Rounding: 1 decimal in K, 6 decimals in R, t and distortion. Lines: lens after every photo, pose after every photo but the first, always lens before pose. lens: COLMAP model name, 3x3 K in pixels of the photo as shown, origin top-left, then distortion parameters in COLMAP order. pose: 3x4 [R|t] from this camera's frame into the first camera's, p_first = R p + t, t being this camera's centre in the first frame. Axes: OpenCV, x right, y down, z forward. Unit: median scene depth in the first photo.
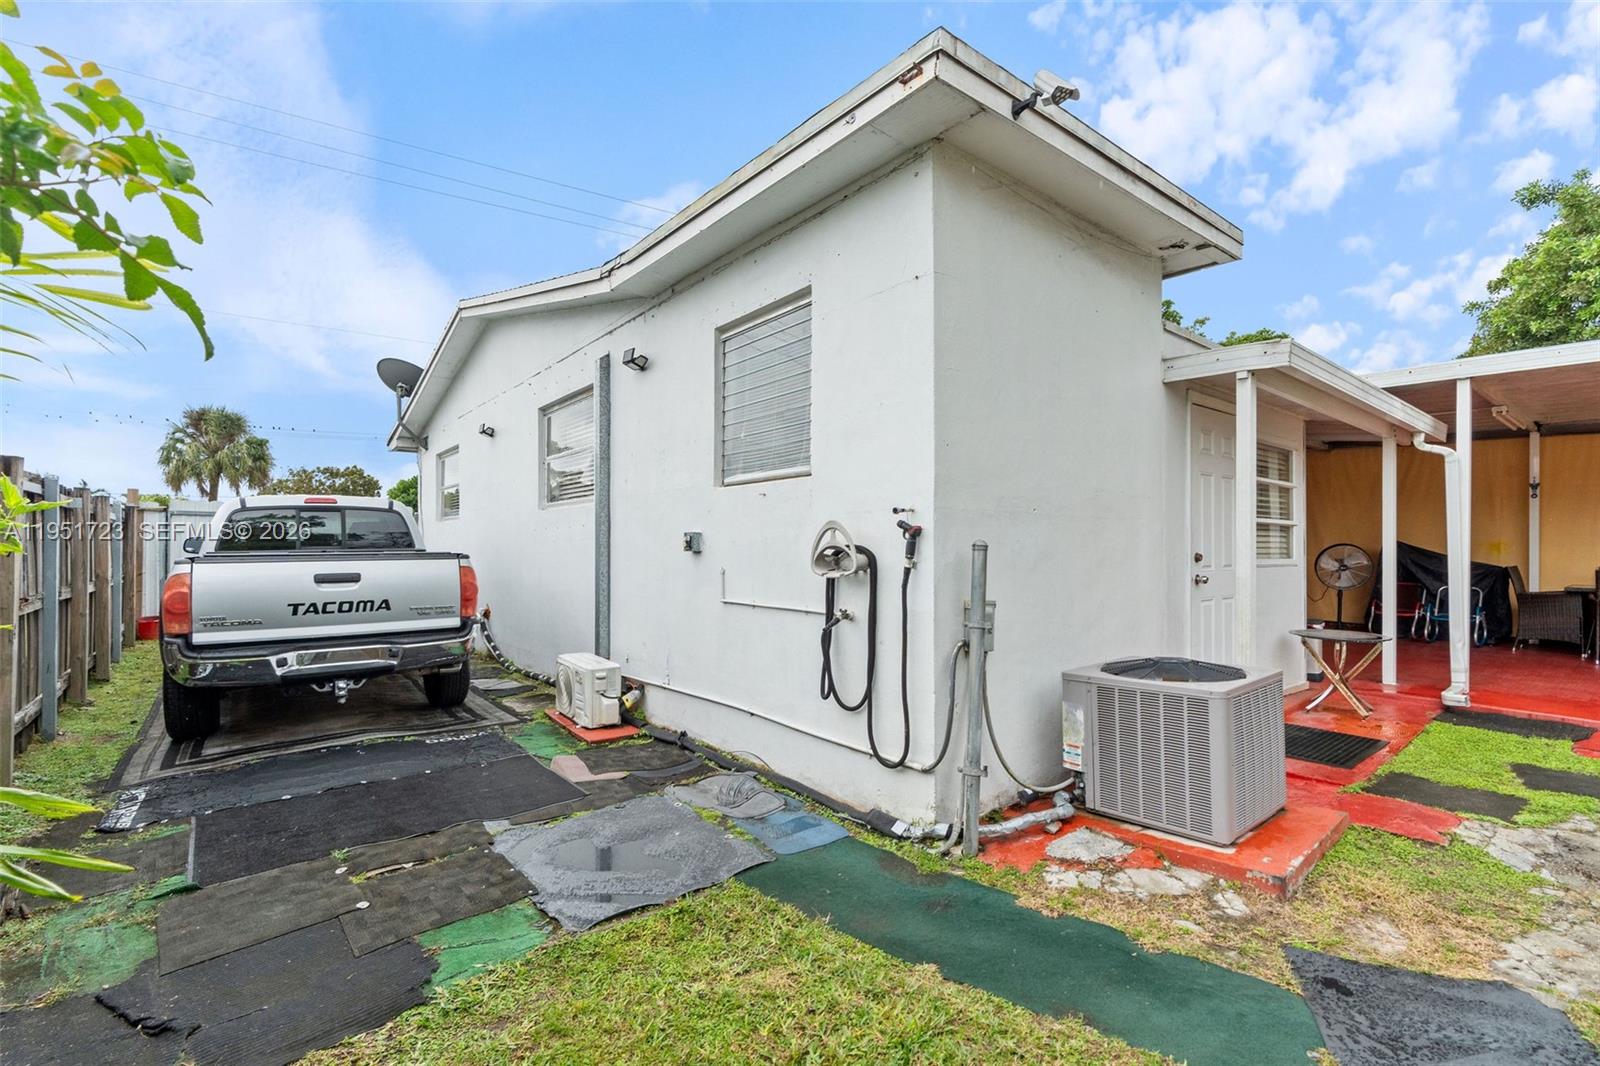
lens RADIAL K [[711.9, 0, 796.4], [0, 711.9, 535.7], [0, 0, 1]] dist [-0.000511, 0.000433]
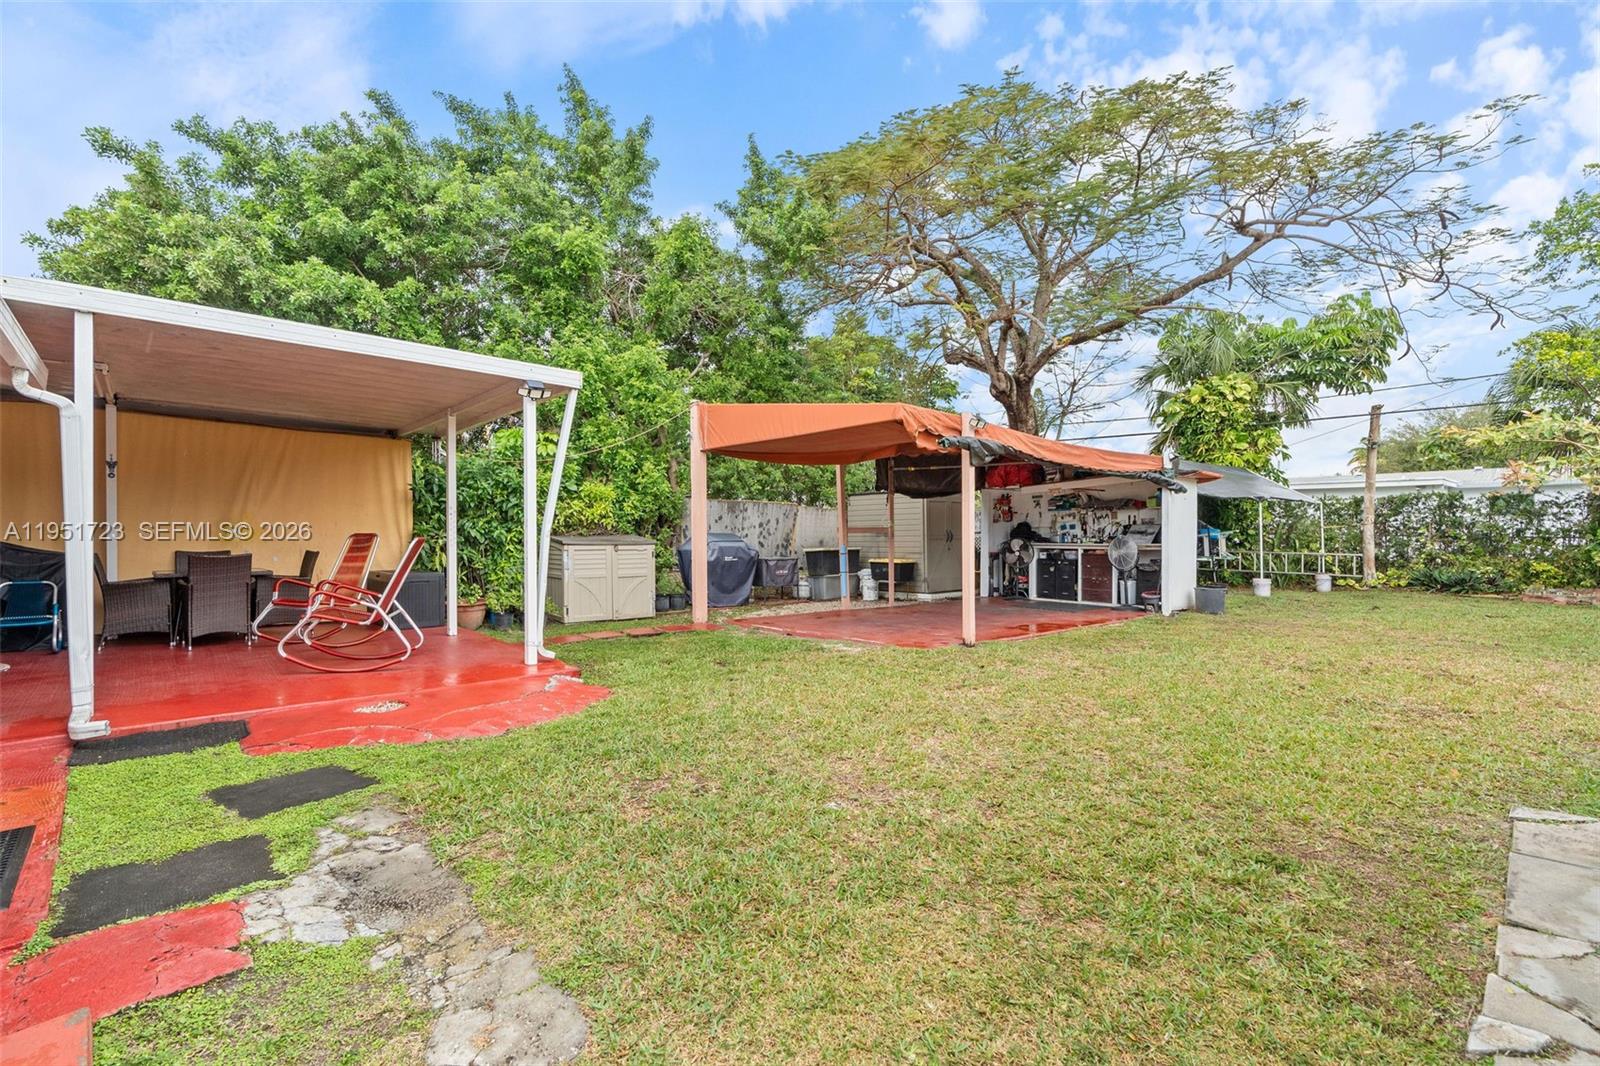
lens RADIAL K [[711.9, 0, 796.4], [0, 711.9, 535.7], [0, 0, 1]] dist [-0.000511, 0.000433]
pose [[-0.067840, -0.005220, 0.997683, 0.159434], [-0.008742, 0.999951, 0.004638, 0.018364], [-0.997658, -0.008407, -0.067882, 0.403329]]
